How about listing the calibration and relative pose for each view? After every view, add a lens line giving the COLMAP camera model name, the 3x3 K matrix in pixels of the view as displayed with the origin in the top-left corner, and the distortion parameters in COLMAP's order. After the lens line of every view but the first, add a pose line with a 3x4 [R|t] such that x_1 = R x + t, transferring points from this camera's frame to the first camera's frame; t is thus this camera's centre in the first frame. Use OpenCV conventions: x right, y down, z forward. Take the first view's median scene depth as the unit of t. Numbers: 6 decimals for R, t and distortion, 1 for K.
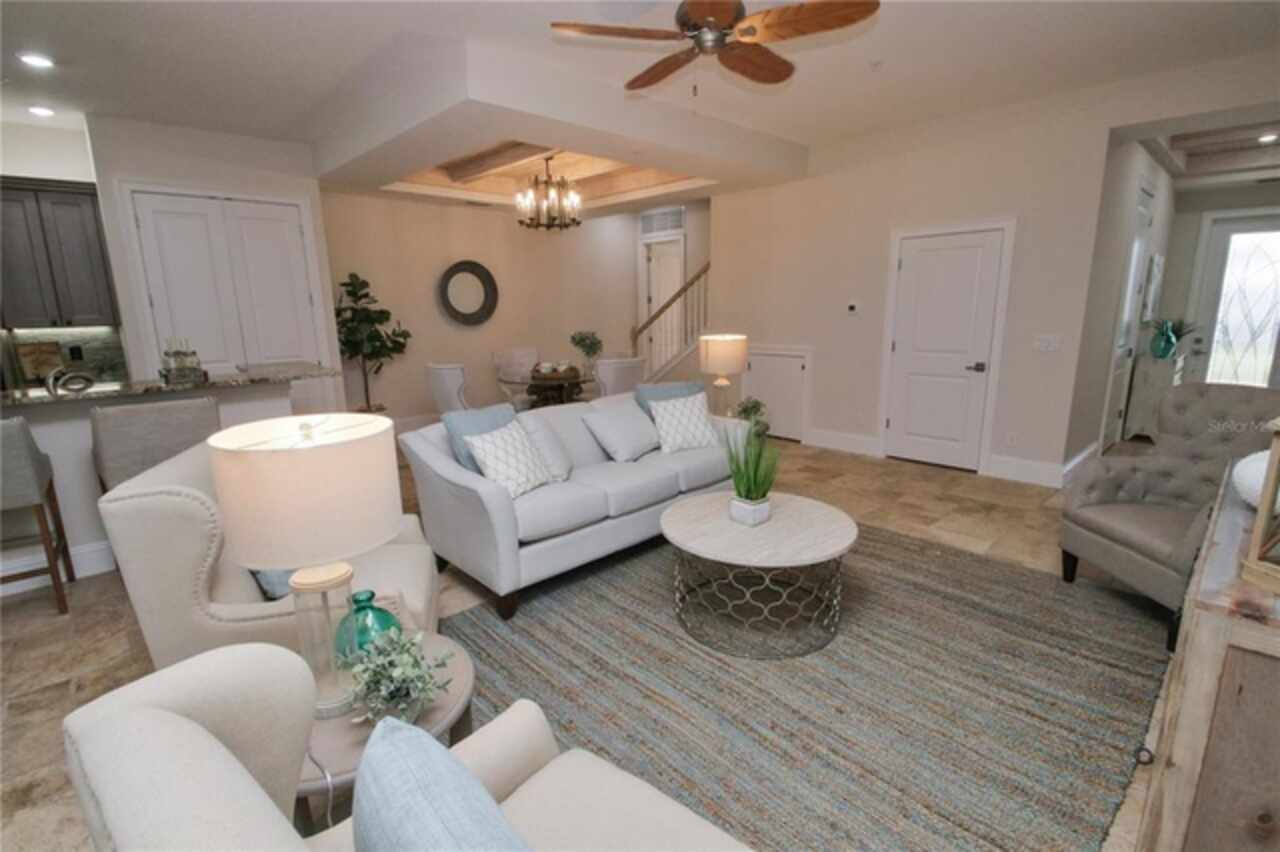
lens RADIAL K [[591.4, 0, 634.4], [0, 591.4, 428.7], [0, 0, 1]] dist [-0.000565, -0.005754]
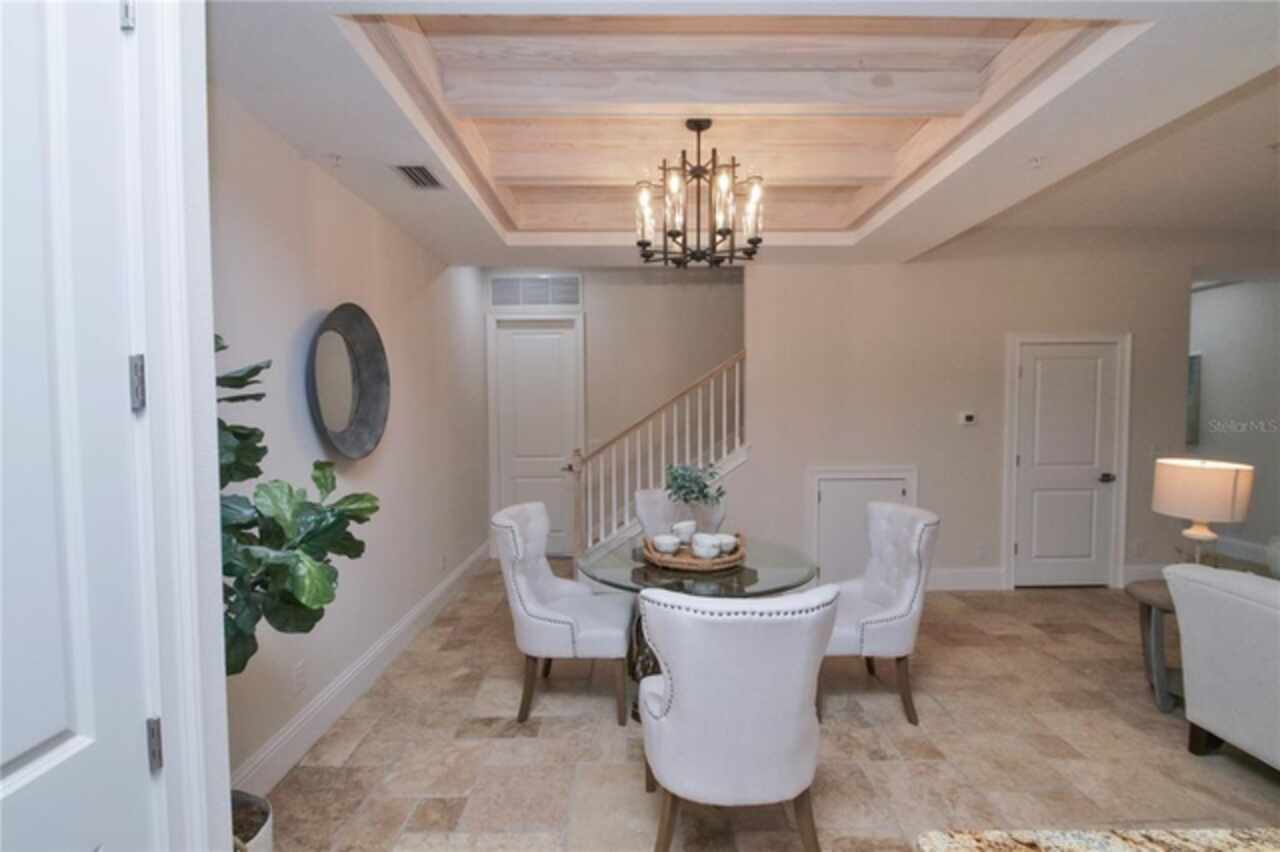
lens RADIAL K [[591.4, 0, 637.0], [0, 591.4, 427.2], [0, 0, 1]] dist [-0.000565, -0.005754]
pose [[0.692993, -0.012154, 0.720841, -0.581019], [0.139932, 0.983111, -0.117949, -0.160497], [-0.707233, 0.182607, 0.682990, 0.772803]]
